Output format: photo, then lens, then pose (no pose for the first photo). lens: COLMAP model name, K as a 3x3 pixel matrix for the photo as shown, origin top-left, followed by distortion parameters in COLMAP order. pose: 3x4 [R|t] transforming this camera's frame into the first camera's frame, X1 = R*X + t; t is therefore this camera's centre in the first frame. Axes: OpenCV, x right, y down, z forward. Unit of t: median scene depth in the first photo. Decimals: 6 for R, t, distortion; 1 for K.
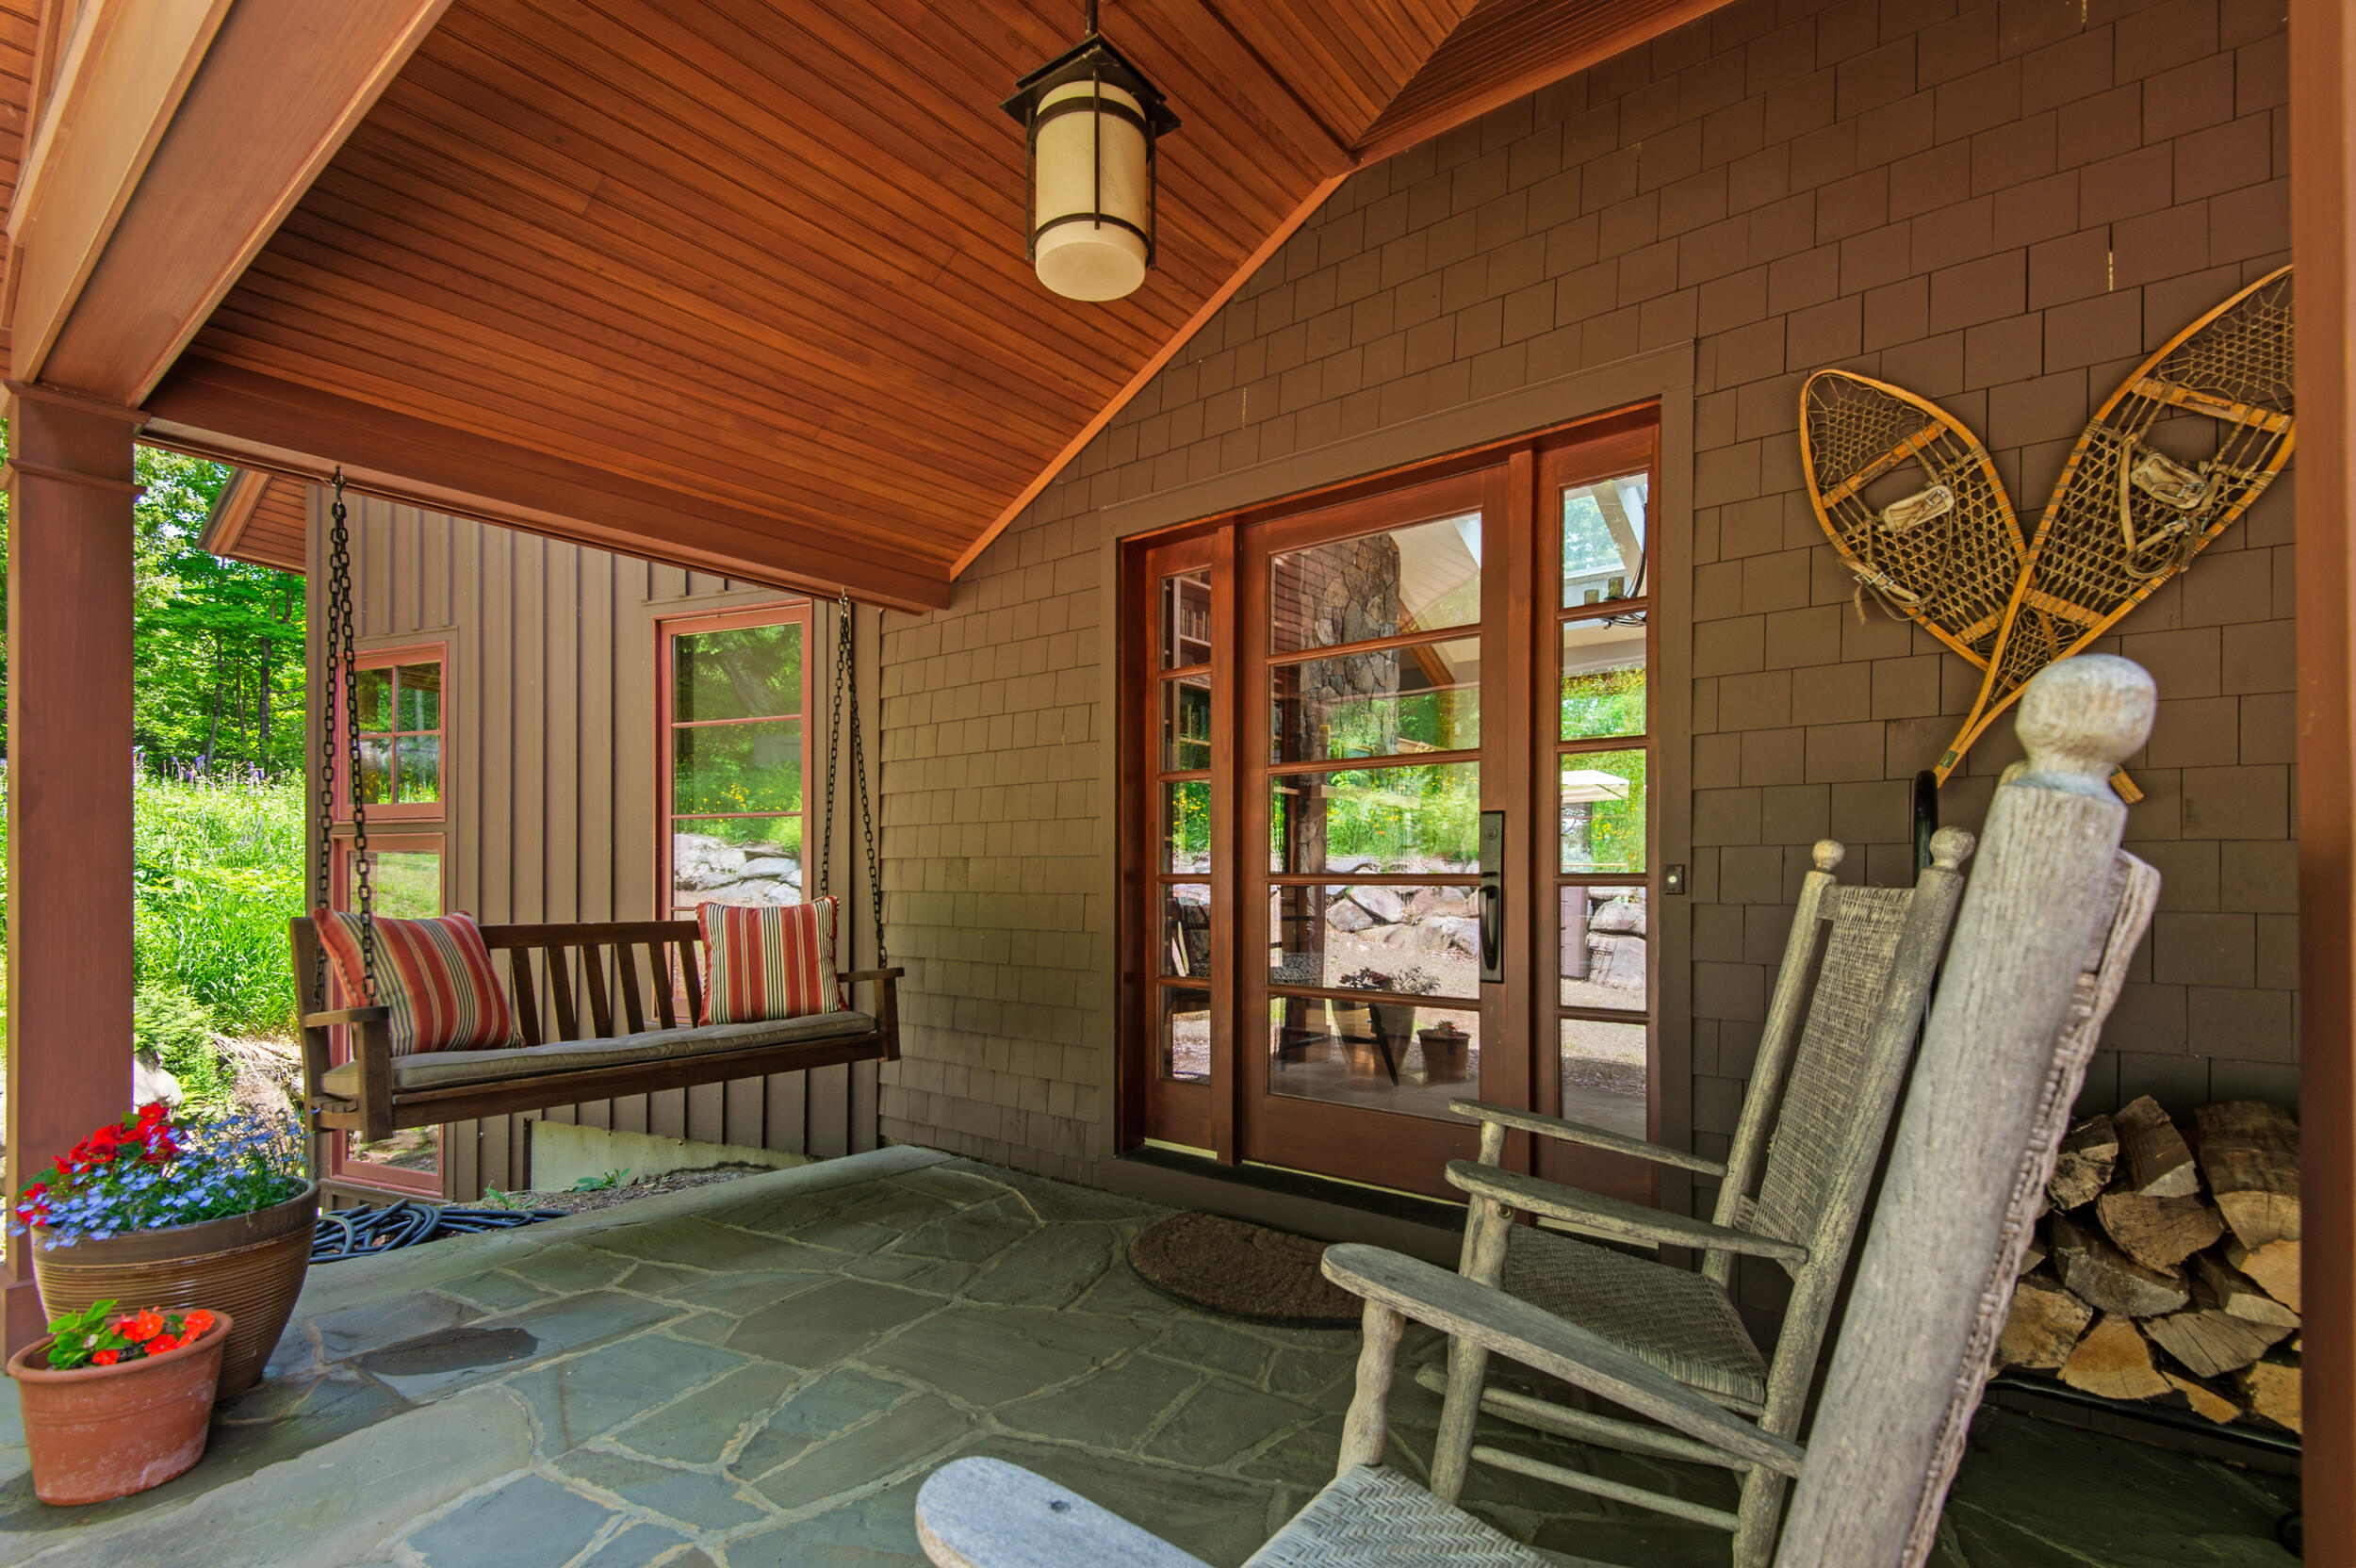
lens RADIAL K [[1115.1, 0, 1178.1], [0, 1115.1, 896.9], [0, 0, 1]] dist [0.001798, 0.000147]
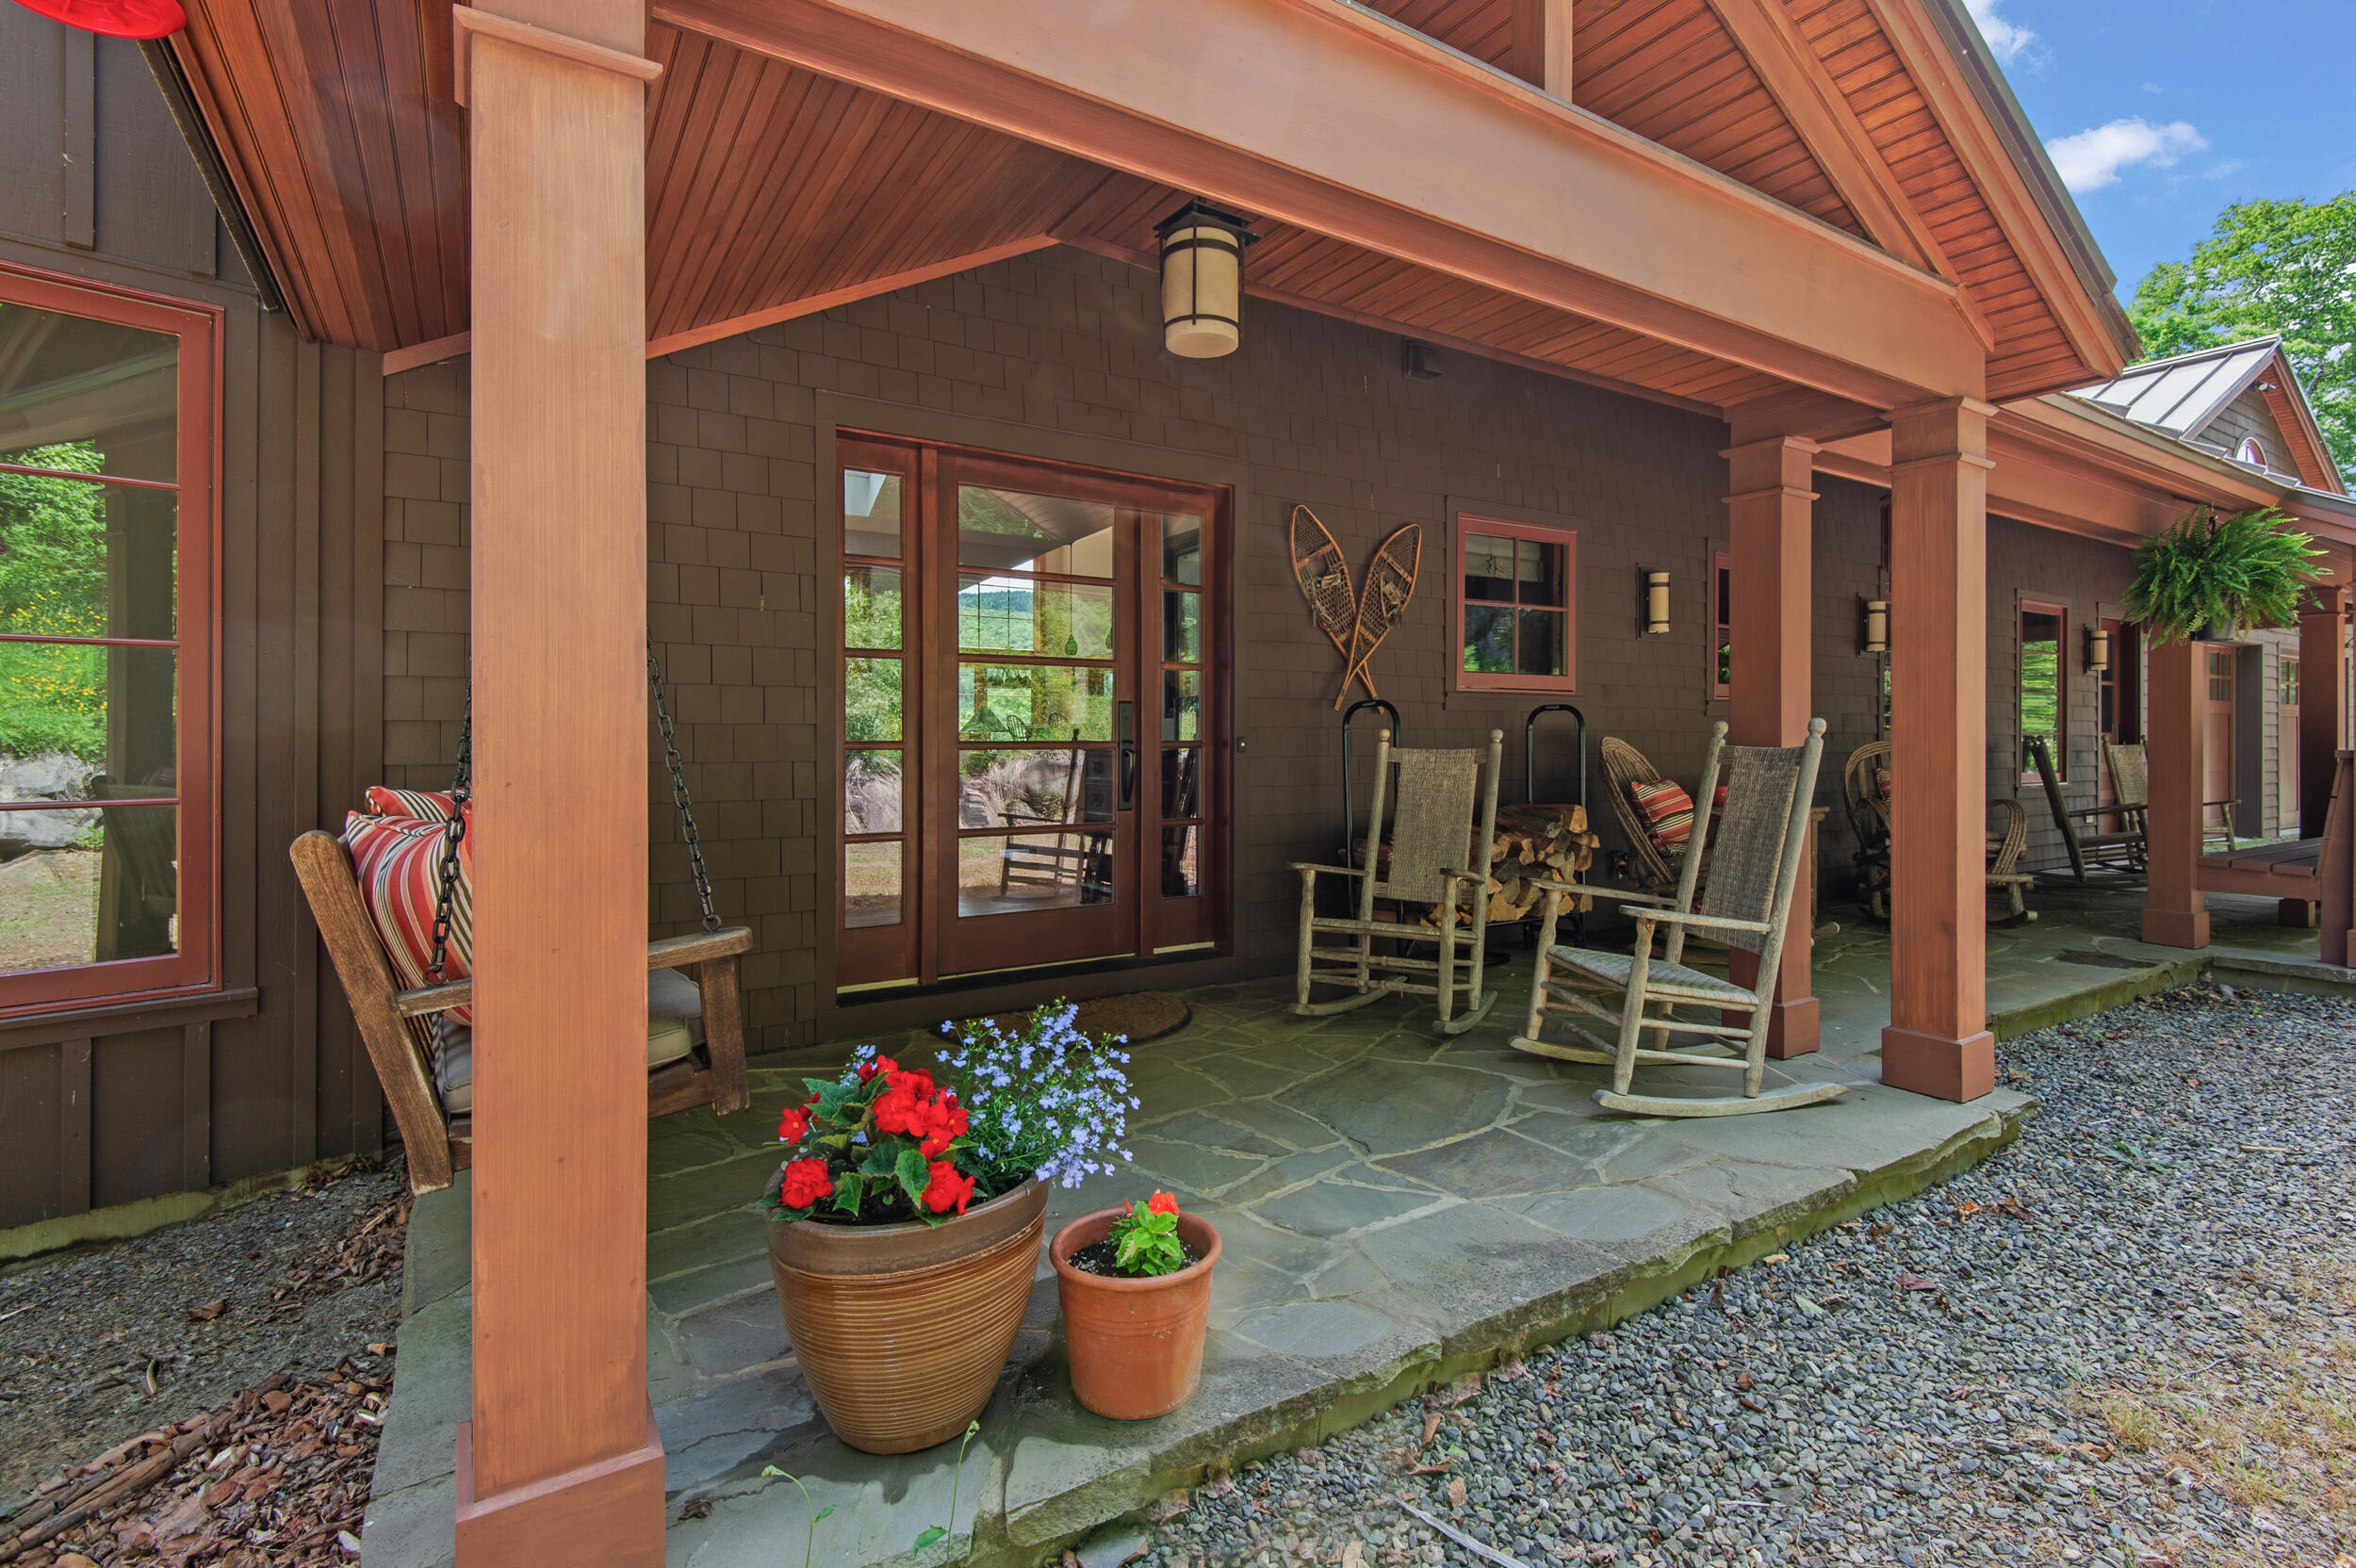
lens RADIAL K [[1095.9, 0, 1171.5], [0, 1095.9, 730.2], [0, 0, 1]] dist [0.001610, -0.000253]
pose [[0.325406, 0.001750, 0.945573, -1.529924], [0.003874, 0.999987, -0.003183, -0.033362], [-0.945567, 0.004699, 0.325395, 0.562683]]
